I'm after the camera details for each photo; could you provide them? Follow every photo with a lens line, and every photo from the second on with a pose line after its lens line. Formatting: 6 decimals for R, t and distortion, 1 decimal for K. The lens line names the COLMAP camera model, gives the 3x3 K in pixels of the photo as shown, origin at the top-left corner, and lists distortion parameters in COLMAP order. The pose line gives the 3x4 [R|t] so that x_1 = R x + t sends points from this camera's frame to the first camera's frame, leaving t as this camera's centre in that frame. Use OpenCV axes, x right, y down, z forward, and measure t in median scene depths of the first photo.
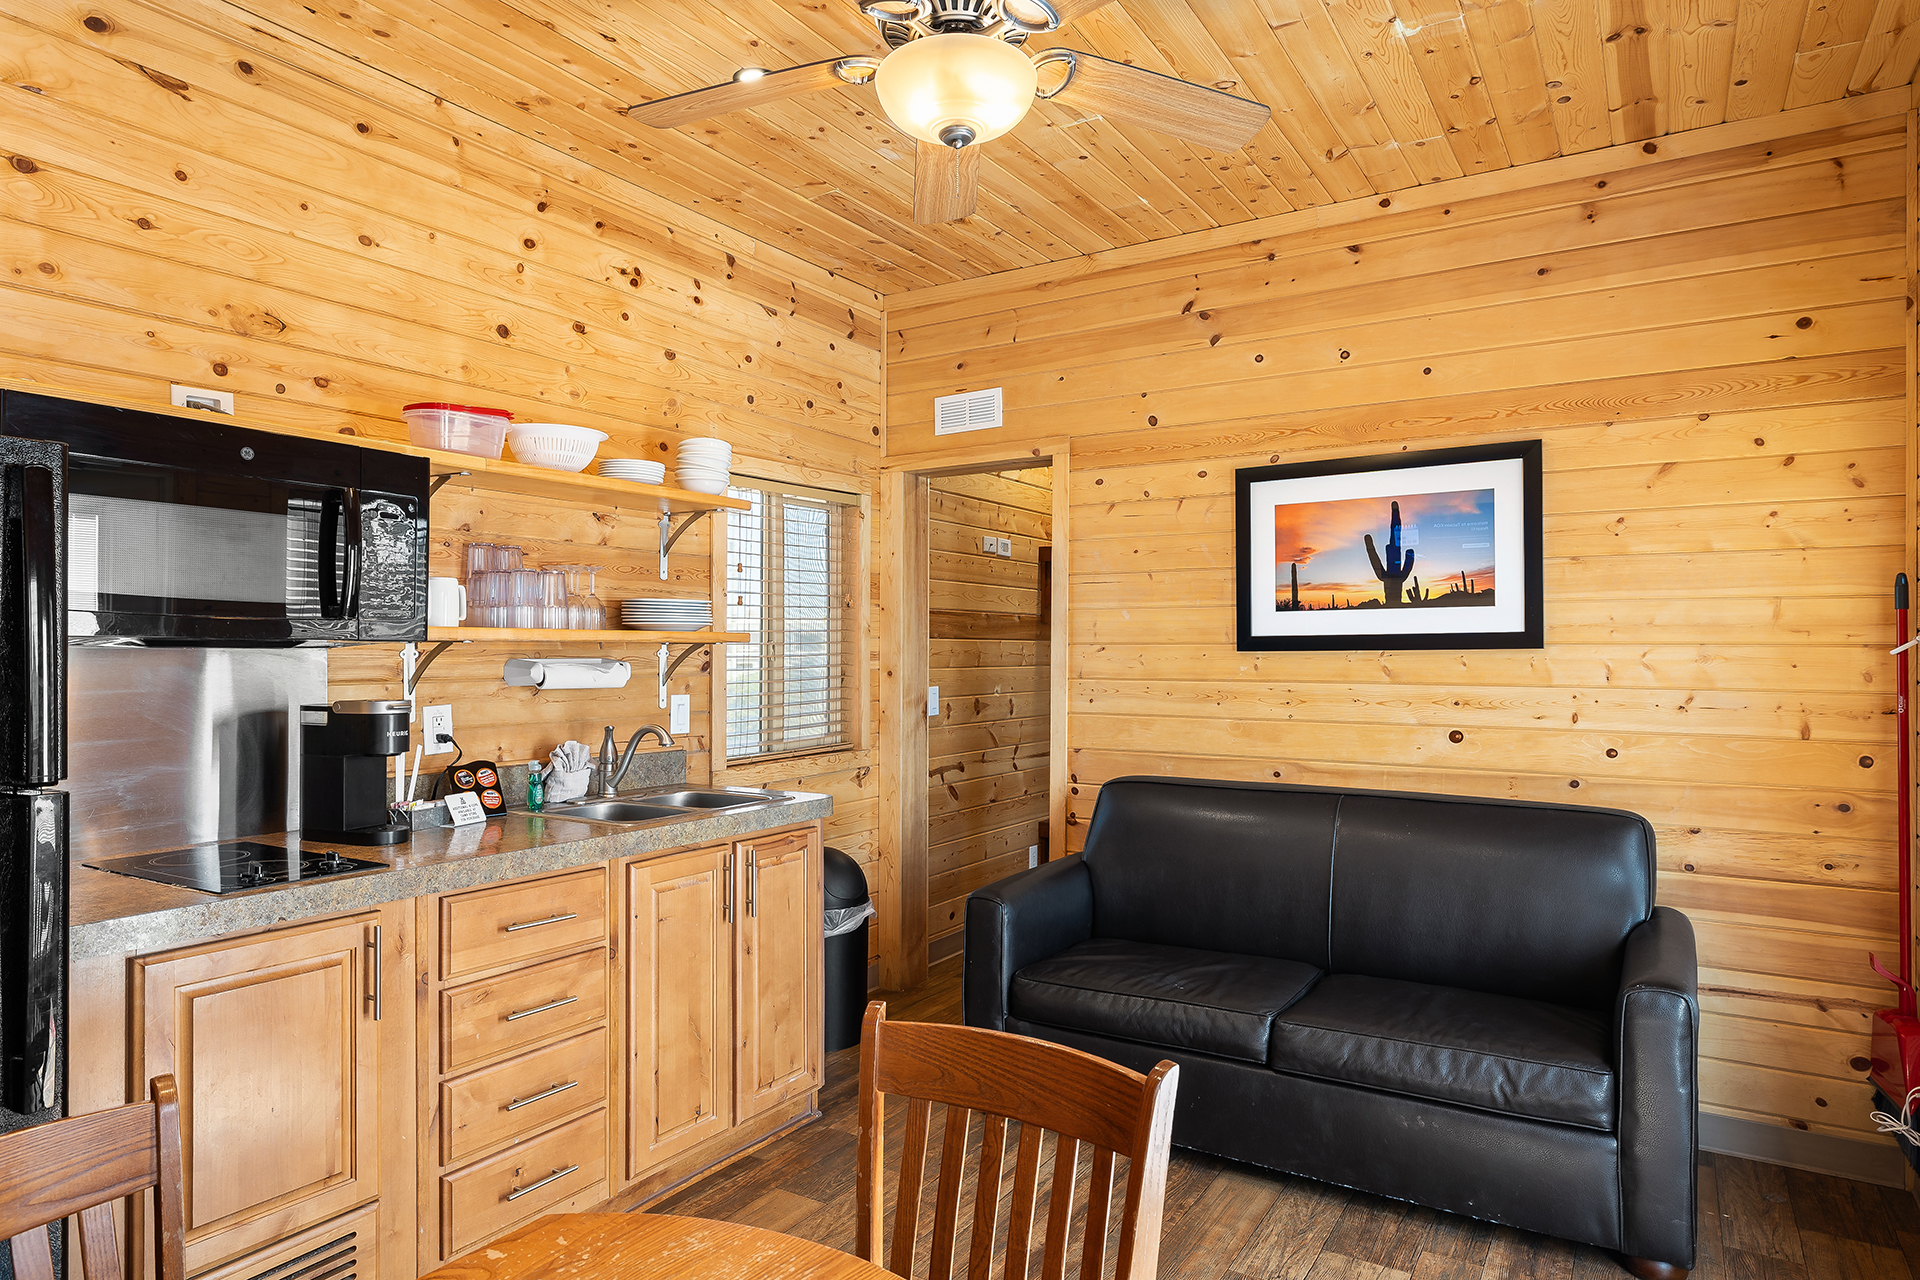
lens RADIAL K [[1112.2, 0, 948.7], [0, 1112.2, 655.0], [0, 0, 1]] dist [-0.004874, -0.001607]
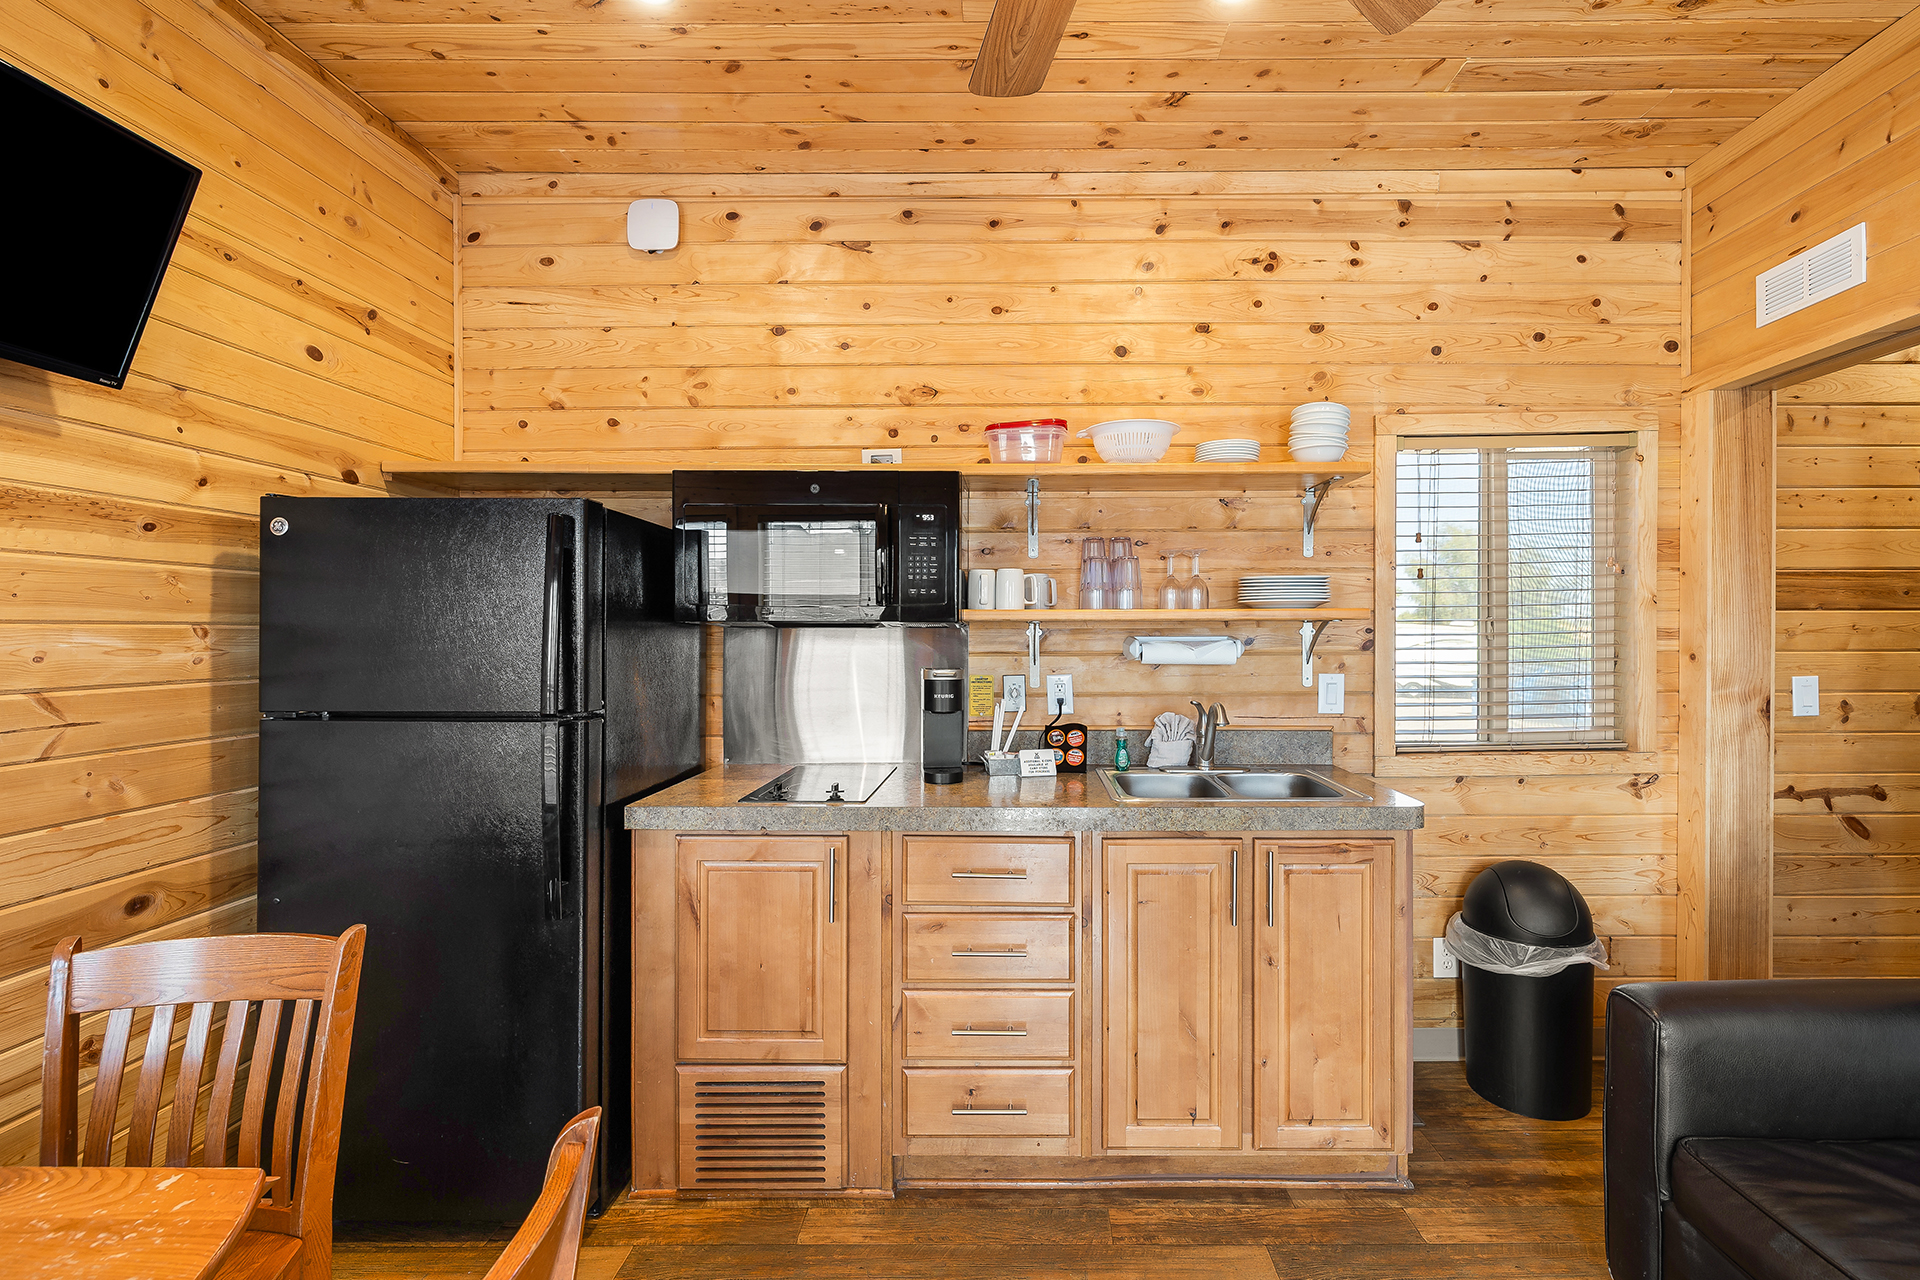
lens RADIAL K [[820.6, 0, 1074.3], [0, 820.6, 636.3], [0, 0, 1]] dist [-0.003528, 0.001345]
pose [[0.541189, 0.002152, -0.840898, 0.238277], [0.000764, 0.999995, 0.003051, 0.000588], [0.840901, -0.002294, 0.541185, 0.415694]]
